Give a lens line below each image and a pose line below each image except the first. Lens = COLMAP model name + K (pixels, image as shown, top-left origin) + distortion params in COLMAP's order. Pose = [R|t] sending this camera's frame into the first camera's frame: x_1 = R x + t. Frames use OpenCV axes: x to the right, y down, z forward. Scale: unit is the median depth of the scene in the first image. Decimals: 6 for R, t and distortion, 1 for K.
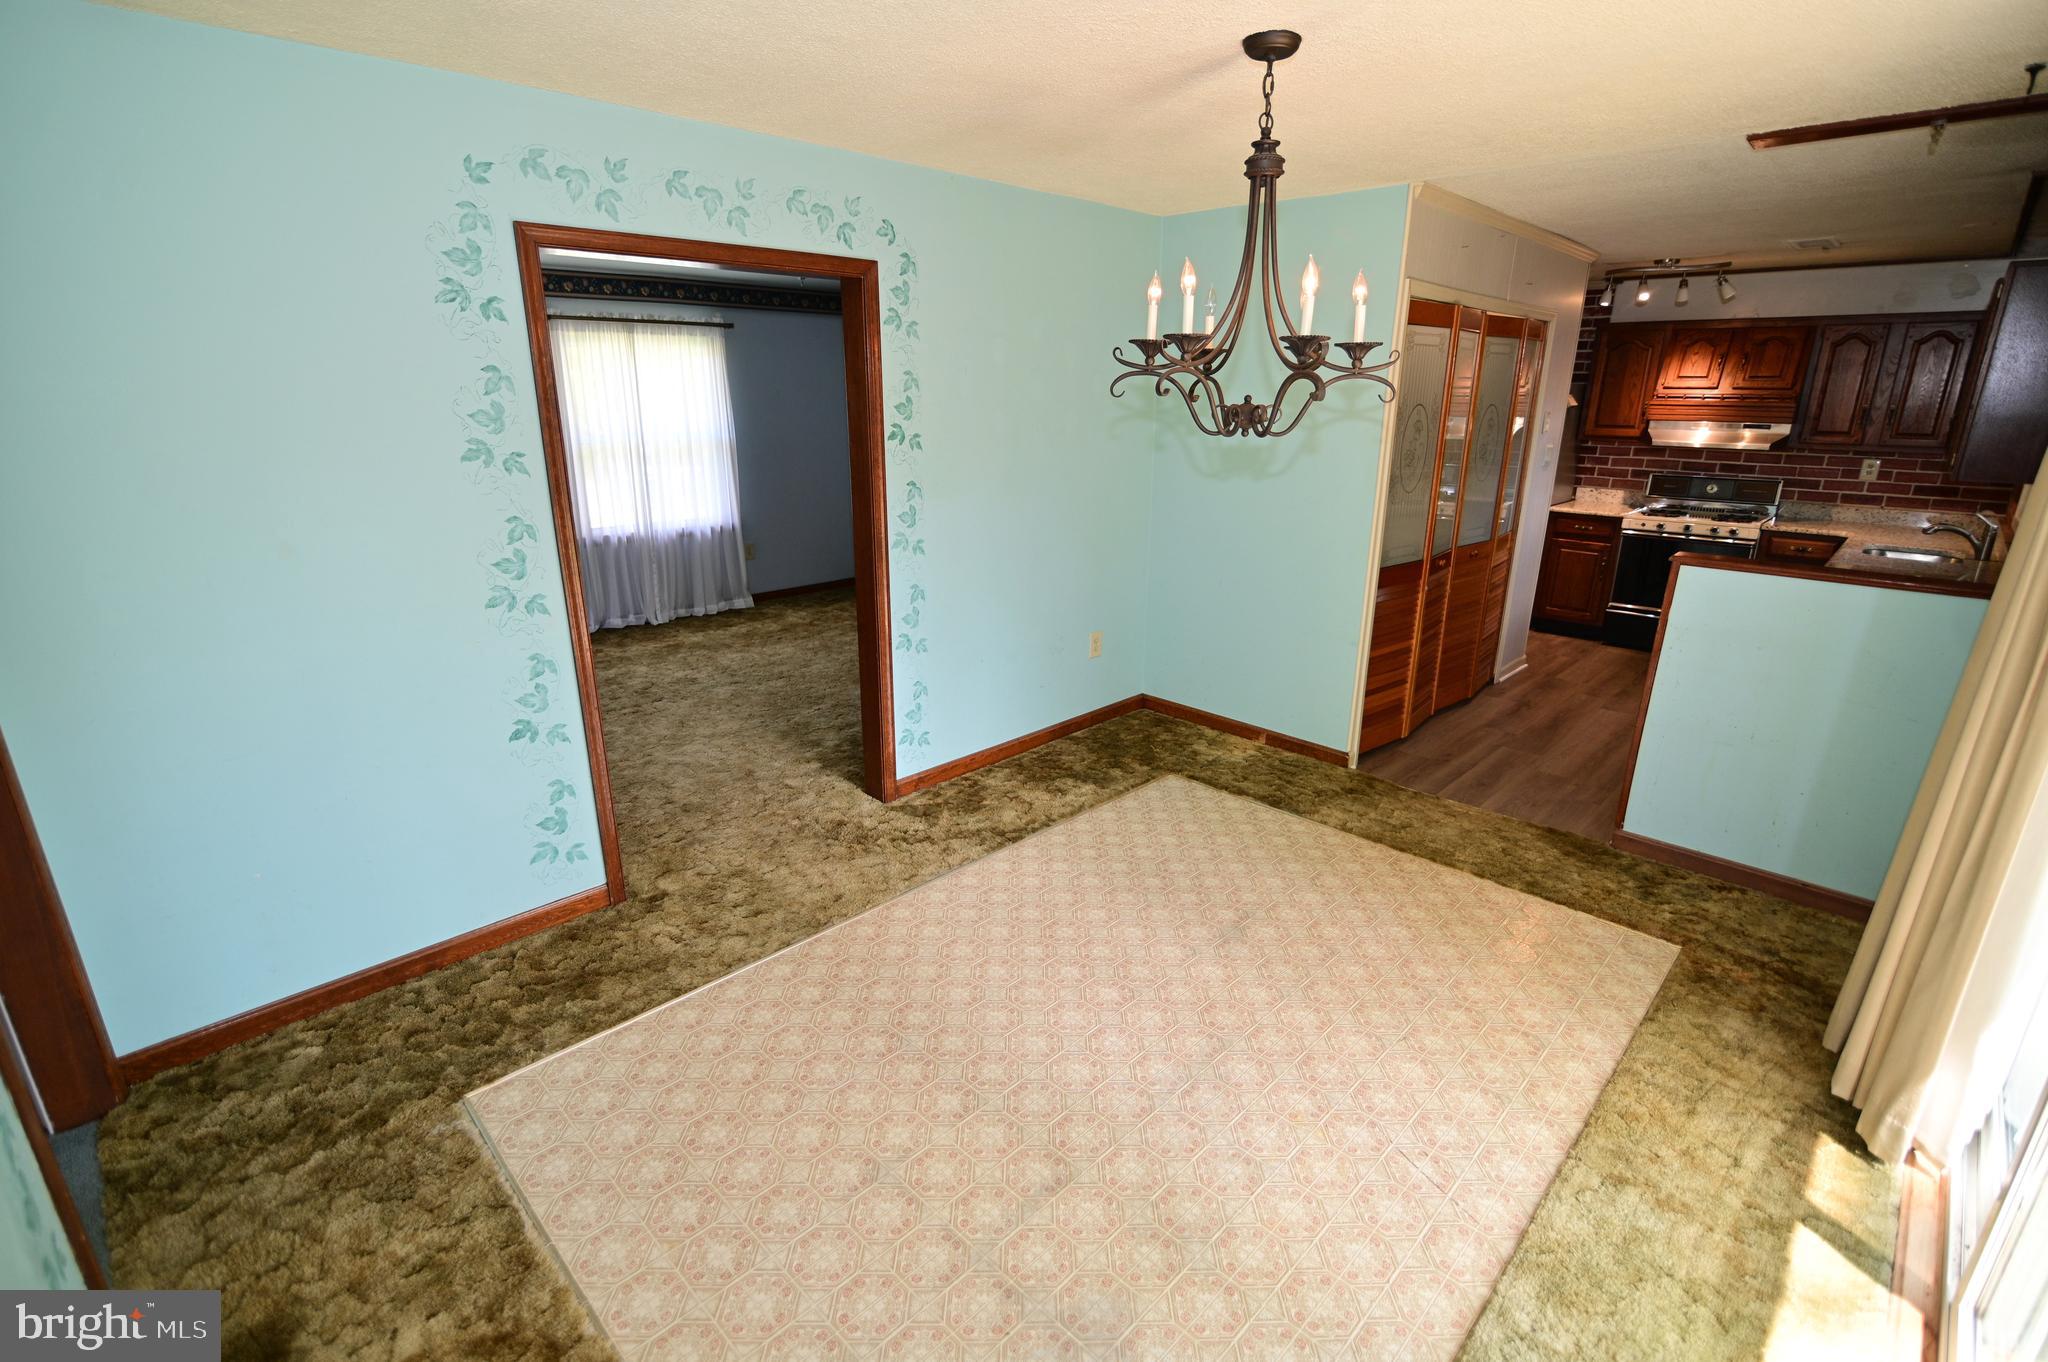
lens RADIAL K [[932.3, 0, 1025.4], [0, 932.3, 686.8], [0, 0, 1]] dist [-0.018912, 0.000752]
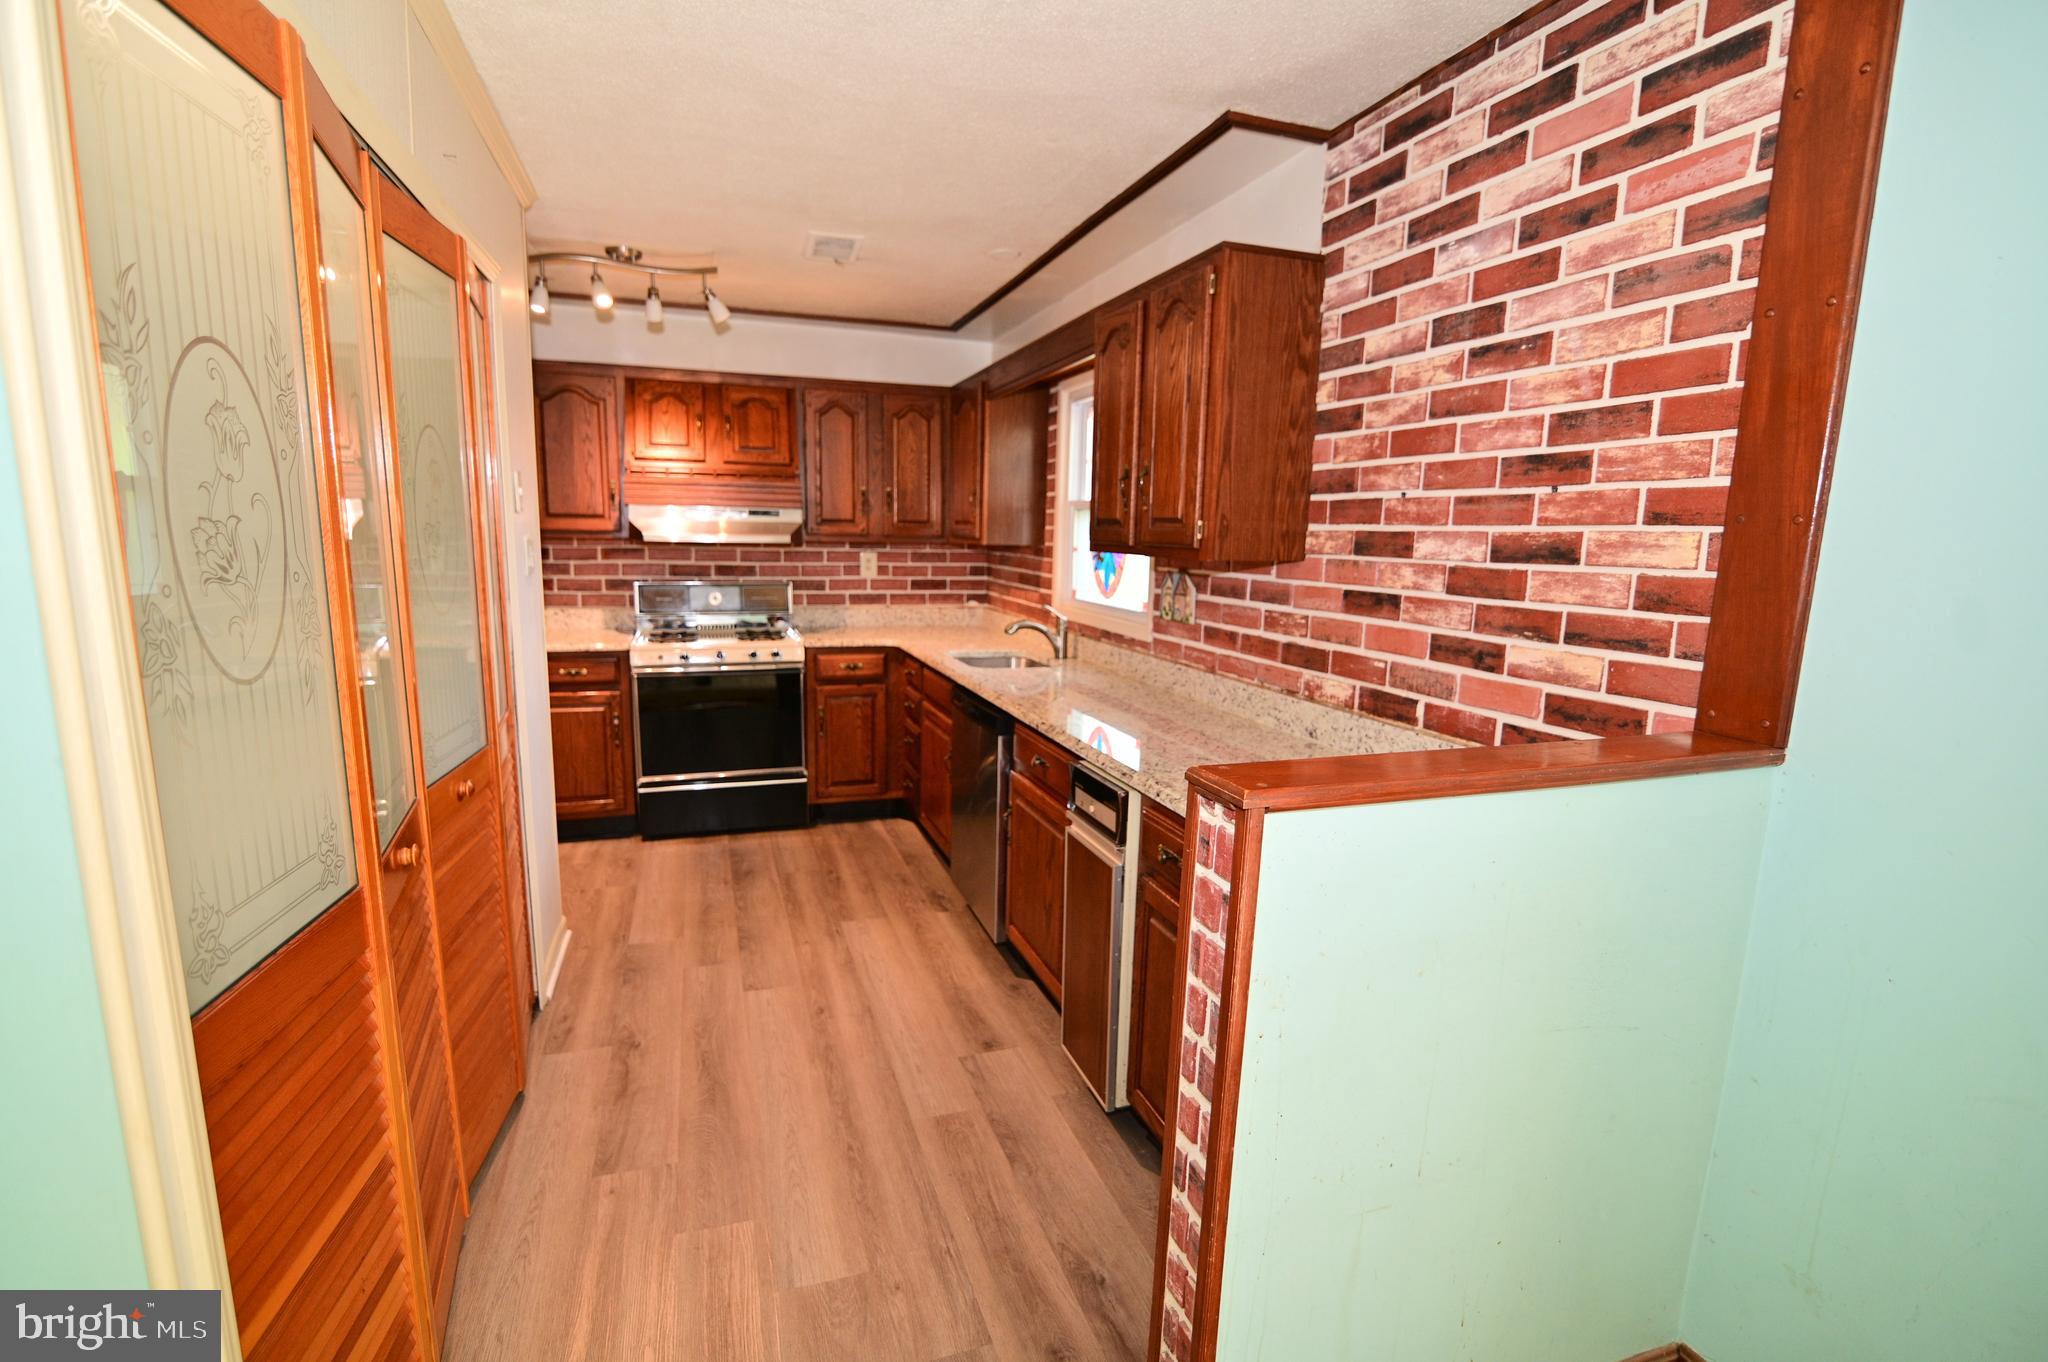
lens RADIAL K [[932.0, 0, 1010.5], [0, 932.0, 687.3], [0, 0, 1]] dist [-0.022949, 0.000220]
pose [[0.454235, -0.140034, 0.879807, 0.245670], [0.249317, 0.968090, 0.025366, -0.138982], [-0.855285, 0.207829, 0.474653, 0.603011]]
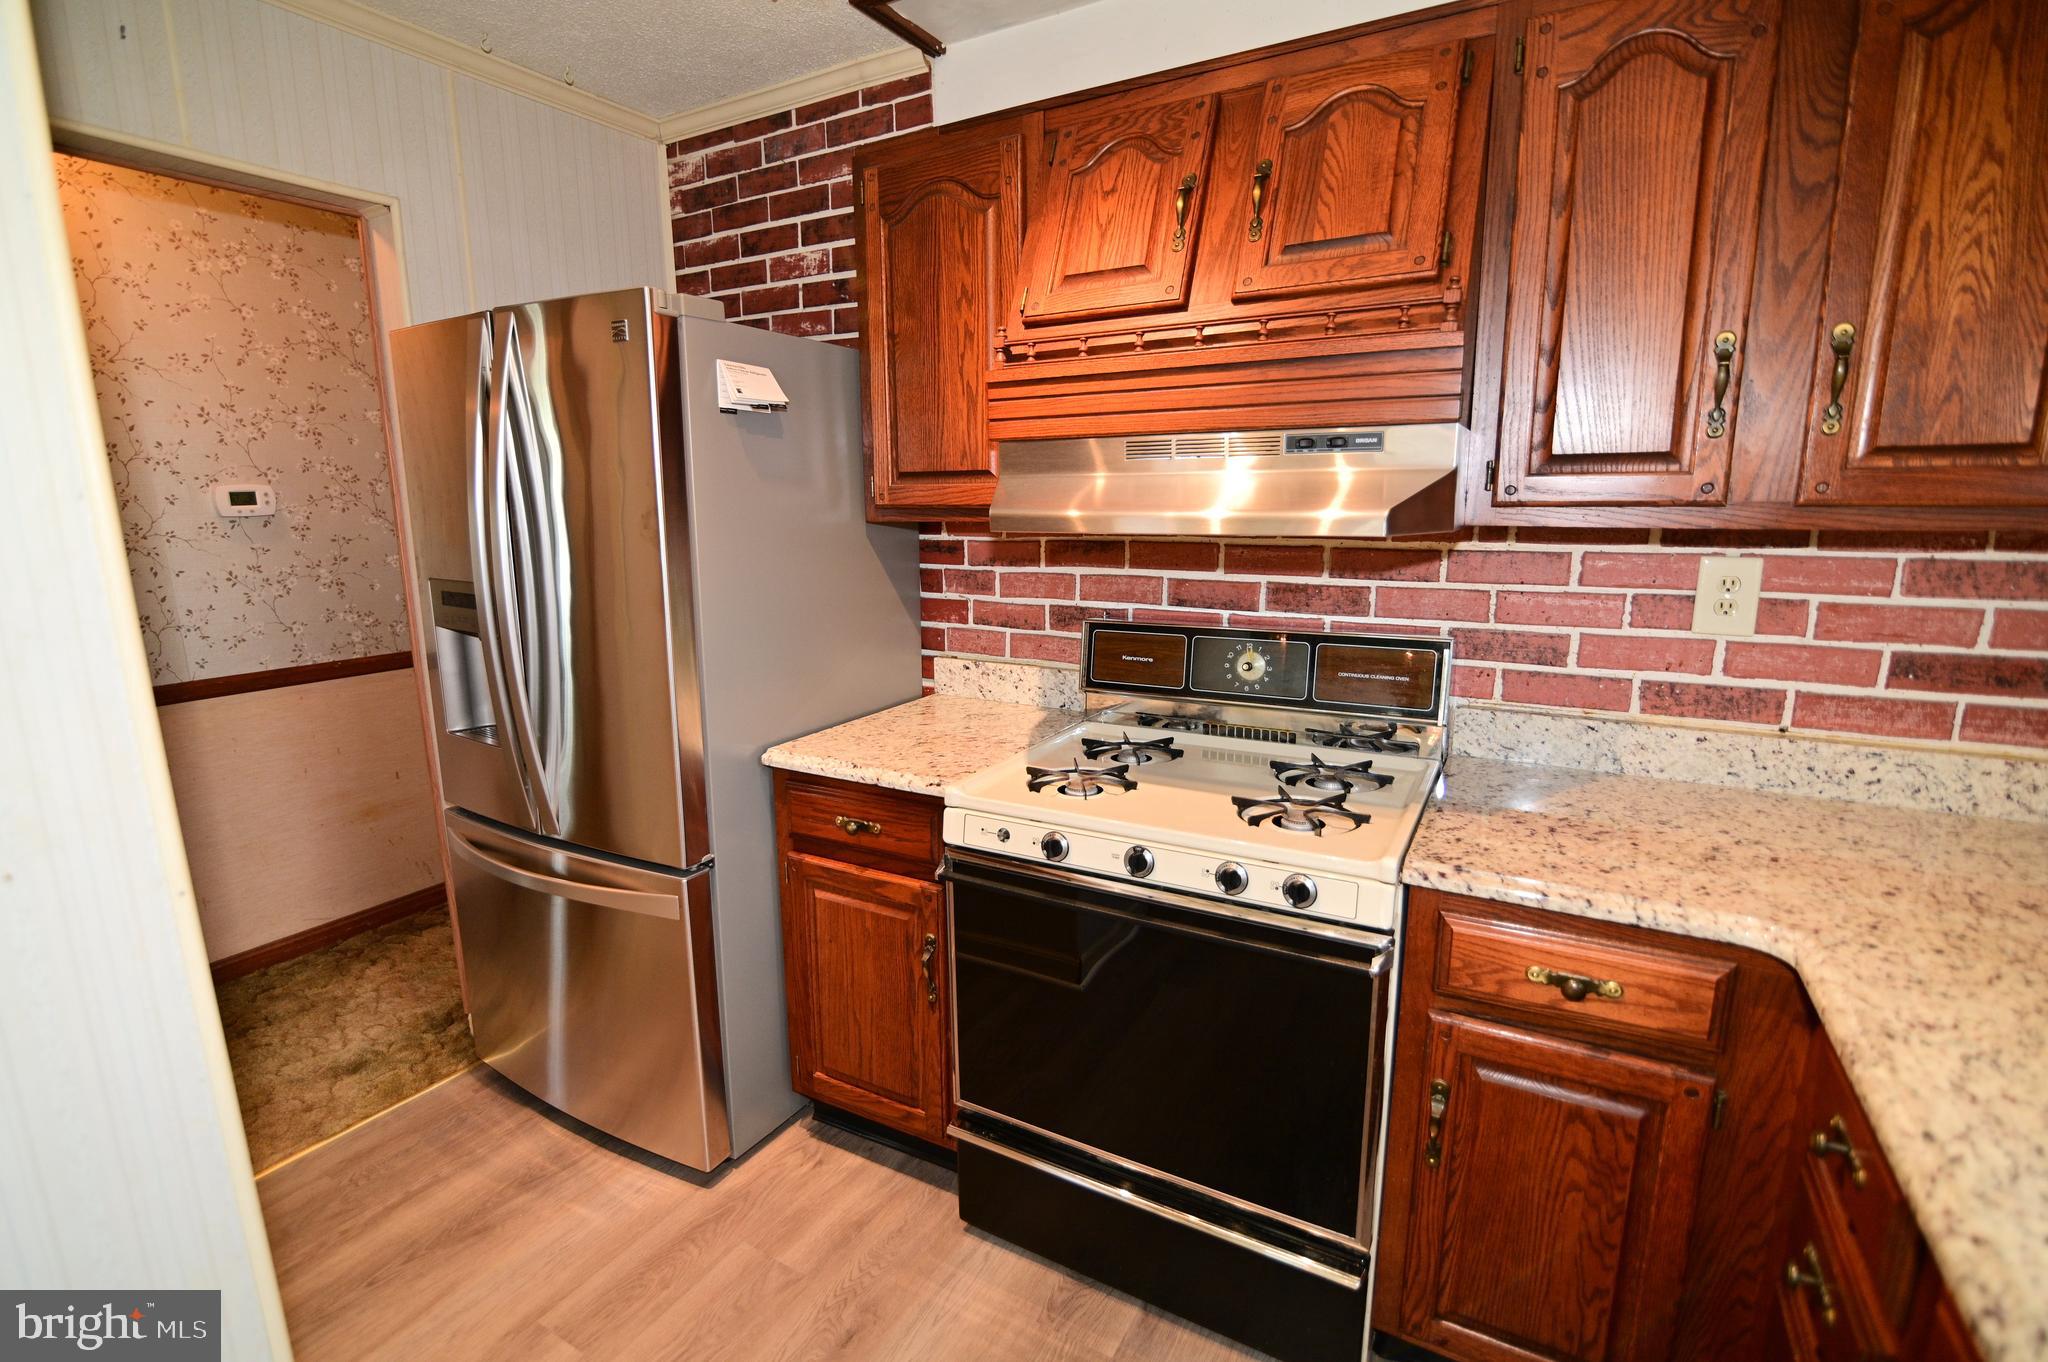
lens RADIAL K [[936.3, 0, 1014.7], [0, 936.3, 682.2], [0, 0, 1]] dist [-0.022878, 0.002297]
pose [[0.967186, -0.063349, 0.246044, 0.780987], [0.089804, 0.991144, -0.097821, -0.245357], [-0.237668, 0.116707, 0.964310, 0.951058]]
